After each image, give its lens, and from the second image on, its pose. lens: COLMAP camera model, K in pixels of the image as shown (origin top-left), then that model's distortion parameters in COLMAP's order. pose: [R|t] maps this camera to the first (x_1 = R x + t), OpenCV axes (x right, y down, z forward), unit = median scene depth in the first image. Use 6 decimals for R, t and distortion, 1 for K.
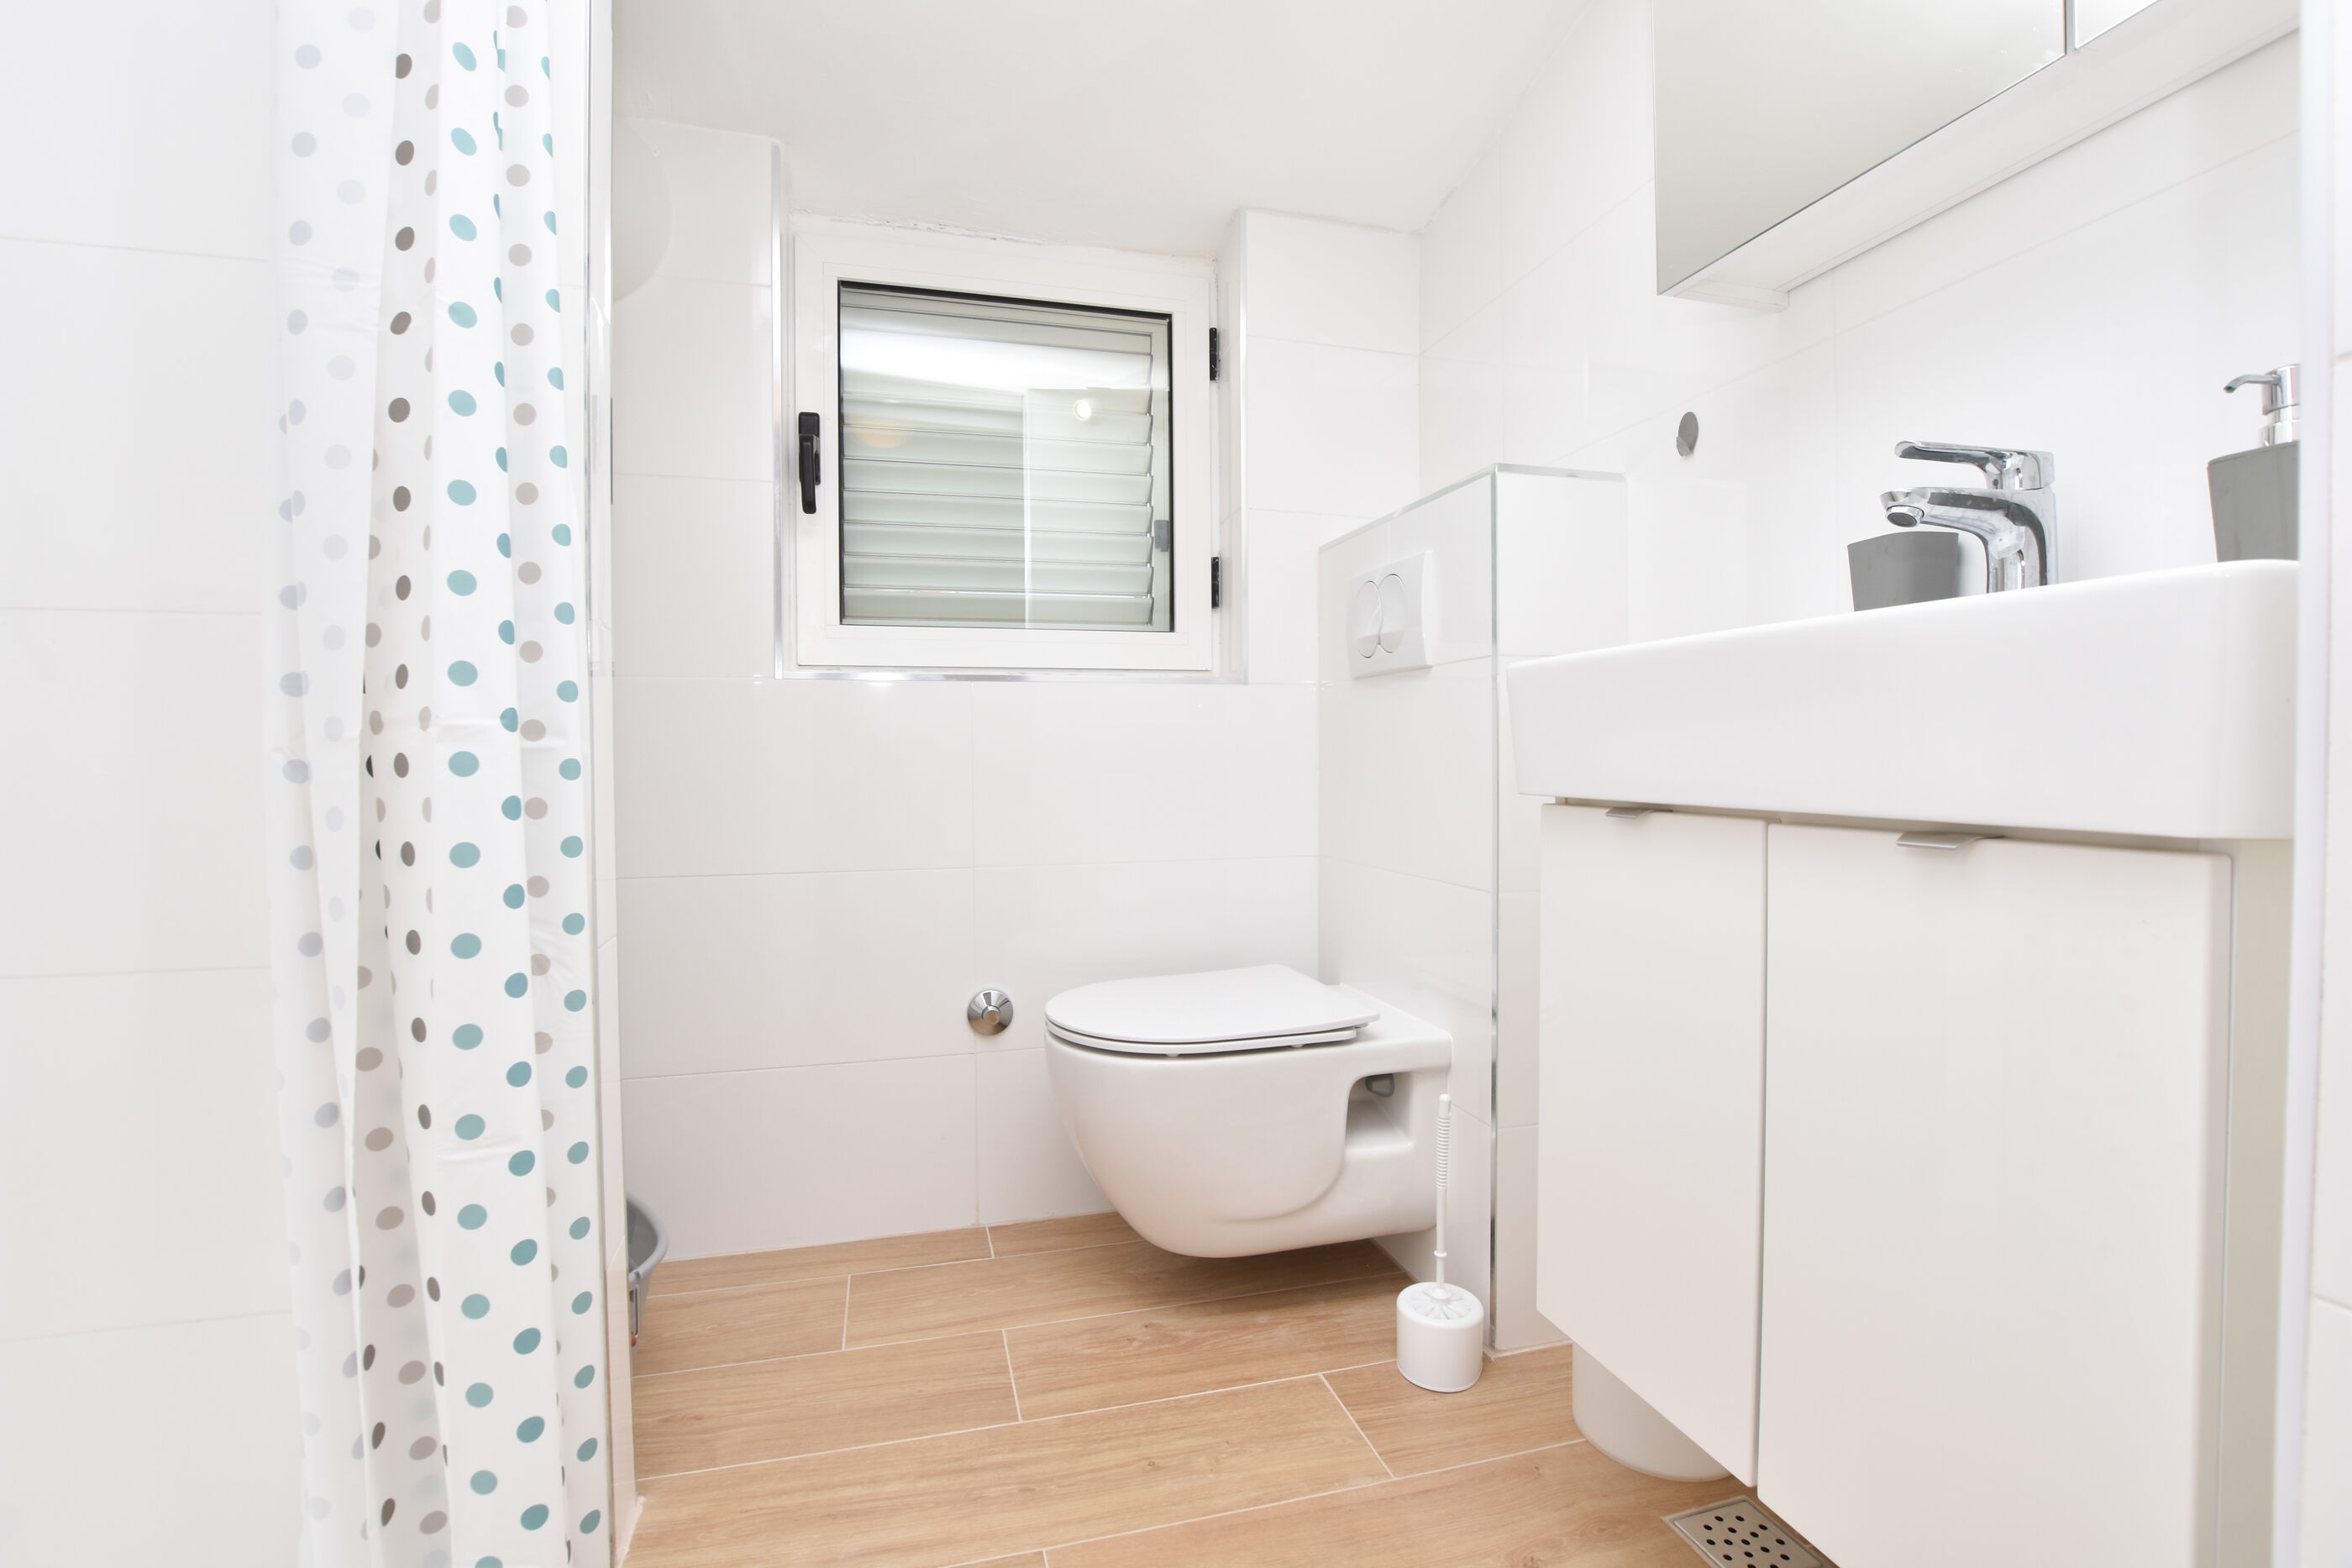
lens RADIAL K [[1039.4, 0, 1163.1], [0, 1039.4, 775.0], [0, 0, 1]] dist [-0.029231, 0.001059]
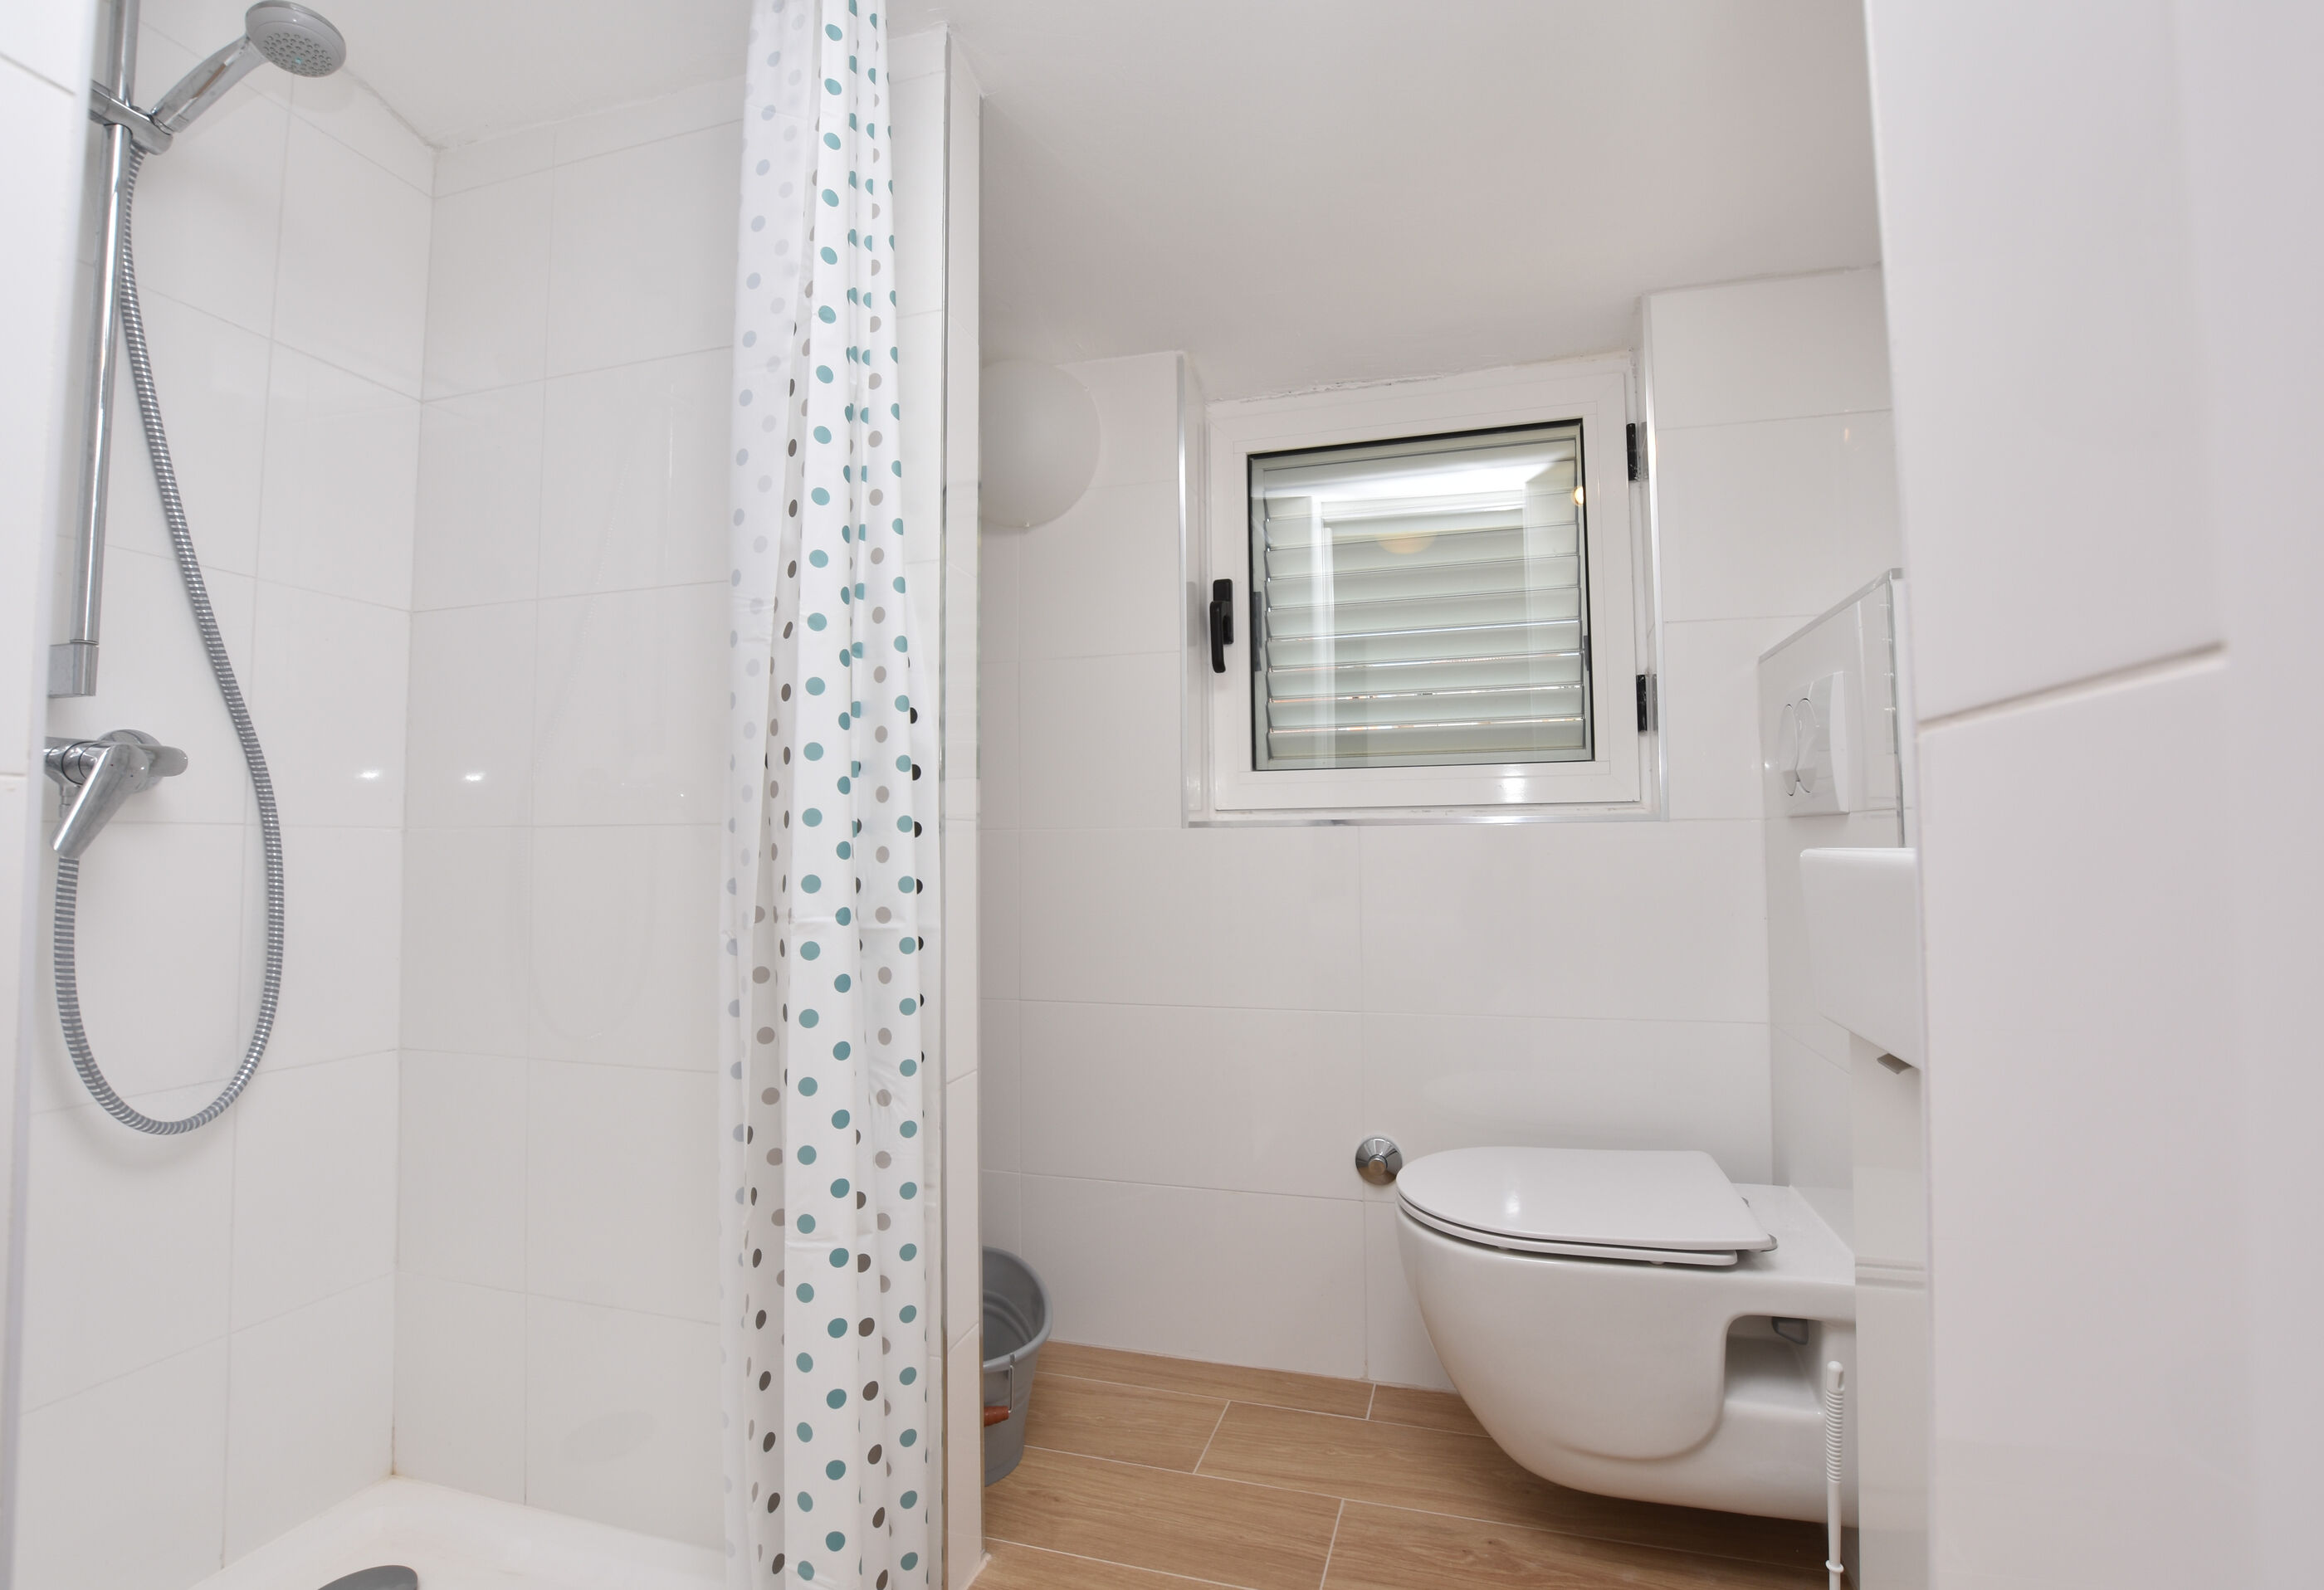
lens RADIAL K [[1073.2, 0, 1175.0], [0, 1073.2, 790.9], [0, 0, 1]] dist [-0.024868, -0.000525]
pose [[0.853639, -0.029646, -0.520021, 0.249259], [-0.002877, 0.998095, -0.061623, -0.071378], [0.520857, 0.054100, 0.851928, 0.018150]]
